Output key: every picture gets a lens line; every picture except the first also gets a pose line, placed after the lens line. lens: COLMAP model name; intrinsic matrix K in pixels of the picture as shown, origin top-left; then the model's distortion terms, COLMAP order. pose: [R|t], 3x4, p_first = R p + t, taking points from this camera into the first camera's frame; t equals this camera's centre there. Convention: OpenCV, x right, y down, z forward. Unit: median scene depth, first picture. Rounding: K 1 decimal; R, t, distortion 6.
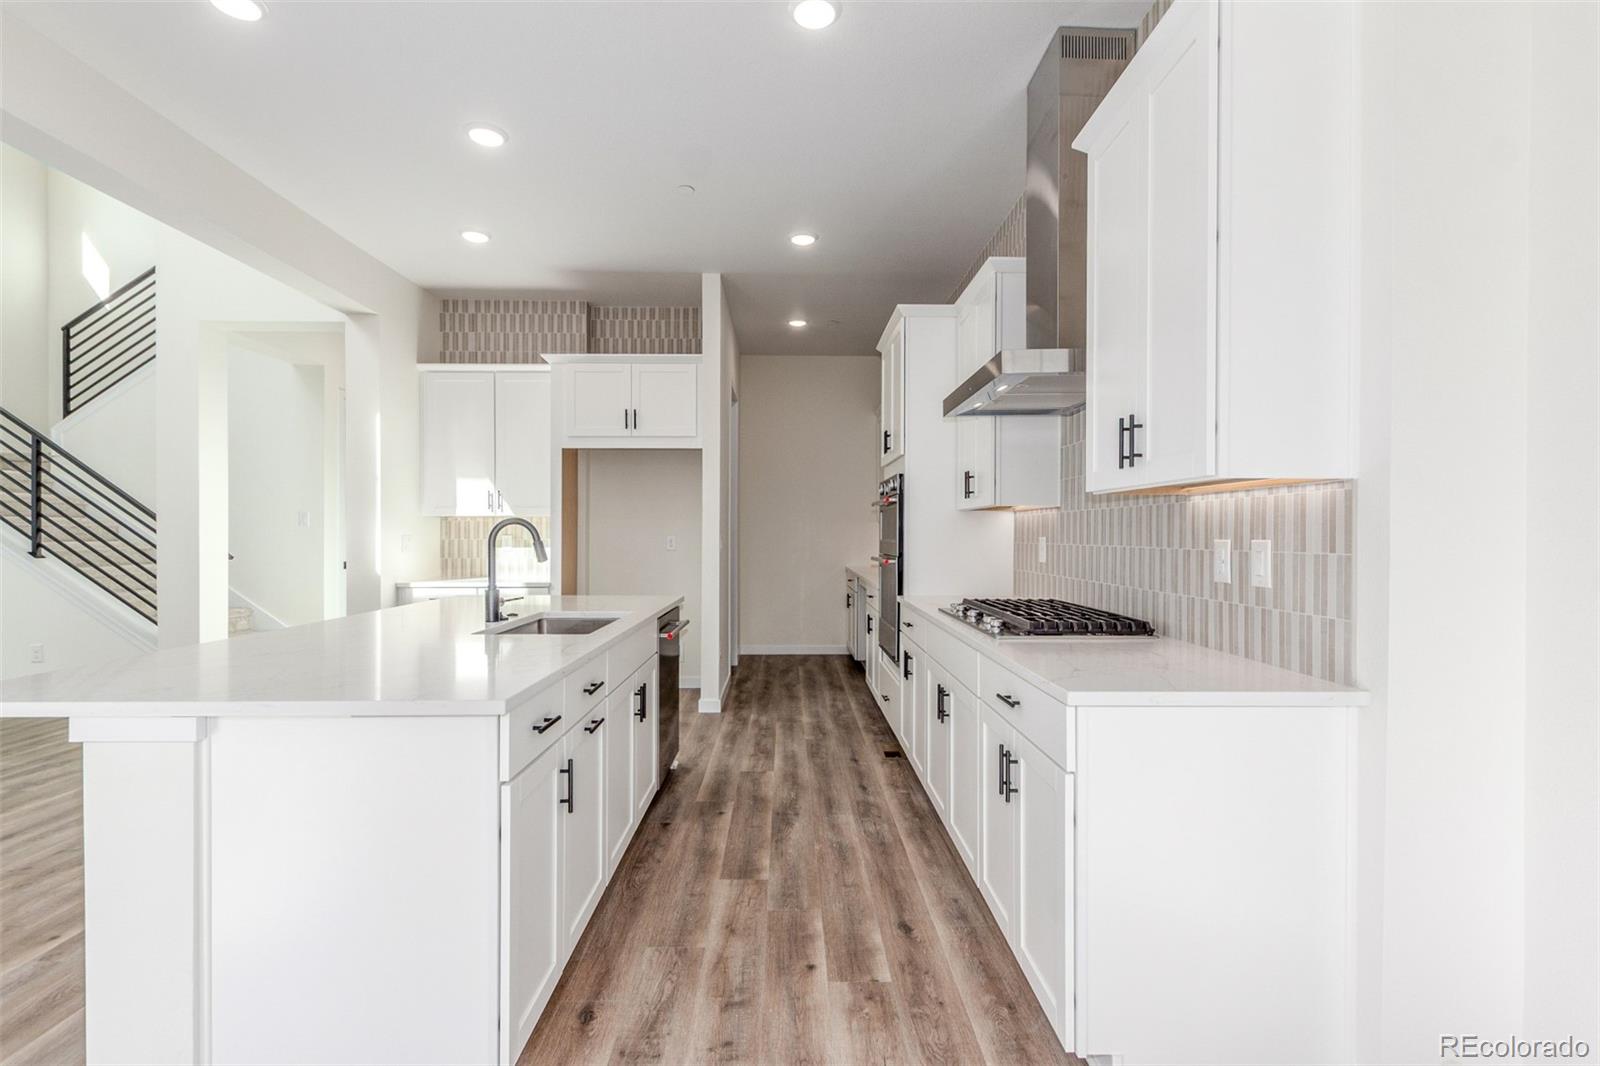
lens RADIAL K [[738.2, 0, 793.7], [0, 738.2, 535.8], [0, 0, 1]] dist [0.001601, 0.000148]
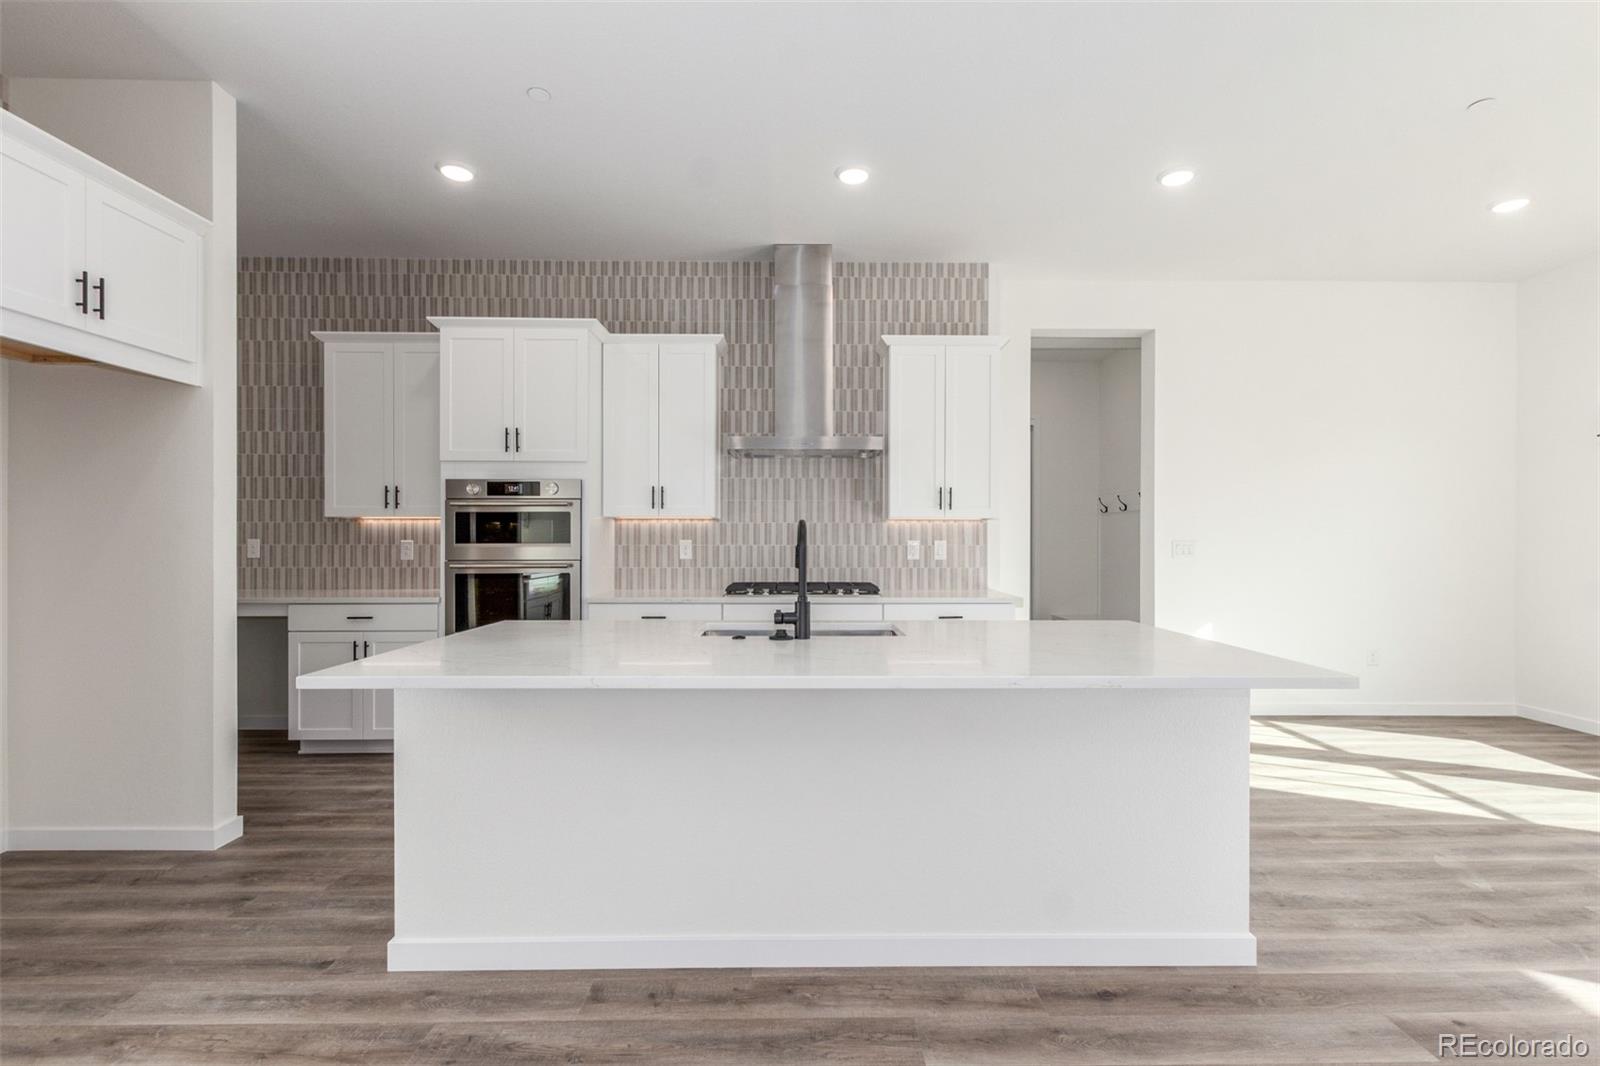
lens RADIAL K [[741.4, 0, 808.0], [0, 741.4, 538.0], [0, 0, 1]] dist [0.003565, 0.000009]
pose [[-0.003519, -0.000687, 0.999994, -1.289459], [0.000199, 1.000000, 0.000688, -0.004076], [-0.999994, 0.000202, -0.003519, 0.997250]]
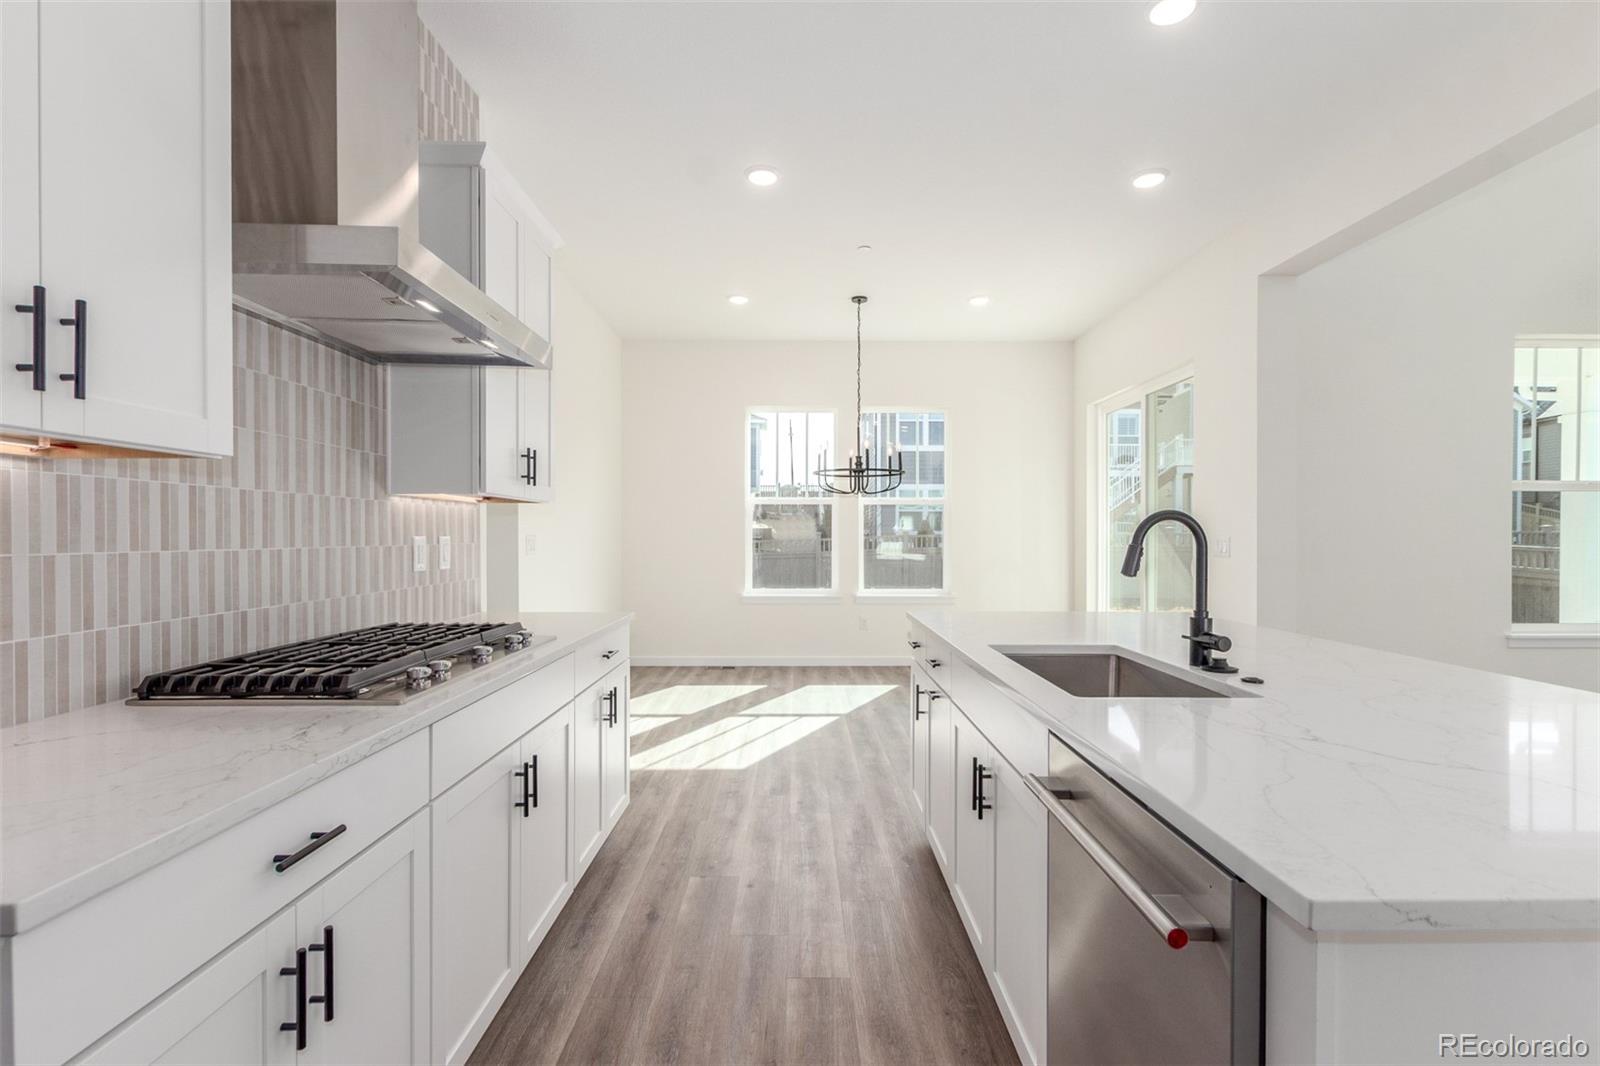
lens RADIAL K [[741.4, 0, 808.0], [0, 741.4, 538.0], [0, 0, 1]] dist [0.003565, 0.000009]
pose [[-0.999968, -0.004739, -0.006391, -0.046567], [-0.004770, 0.999977, 0.004737, -0.000710], [0.006369, 0.004767, -0.999968, 1.679812]]
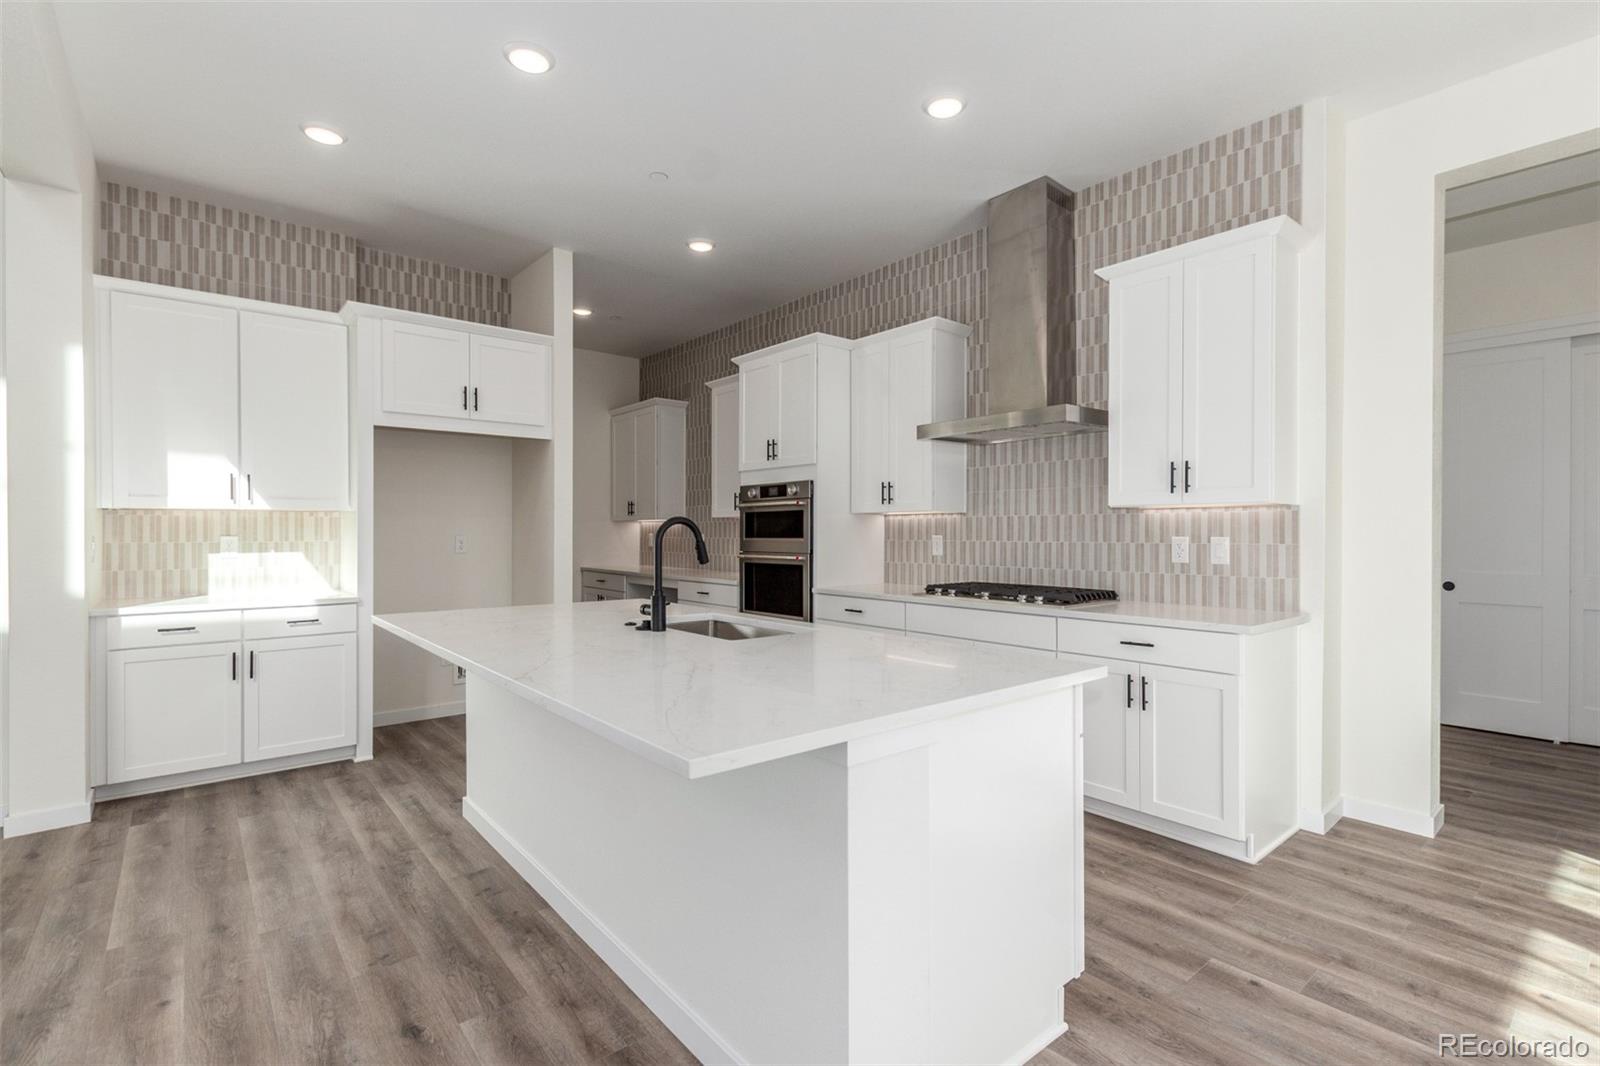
lens RADIAL K [[743.9, 0, 800.0], [0, 743.9, 533.0], [0, 0, 1]] dist [0.004033, 0.000494]
pose [[0.777153, -0.002084, 0.629308, -0.850888], [0.002509, 0.999997, 0.000213, -0.004560], [-0.629307, 0.001413, 0.777156, 0.175729]]
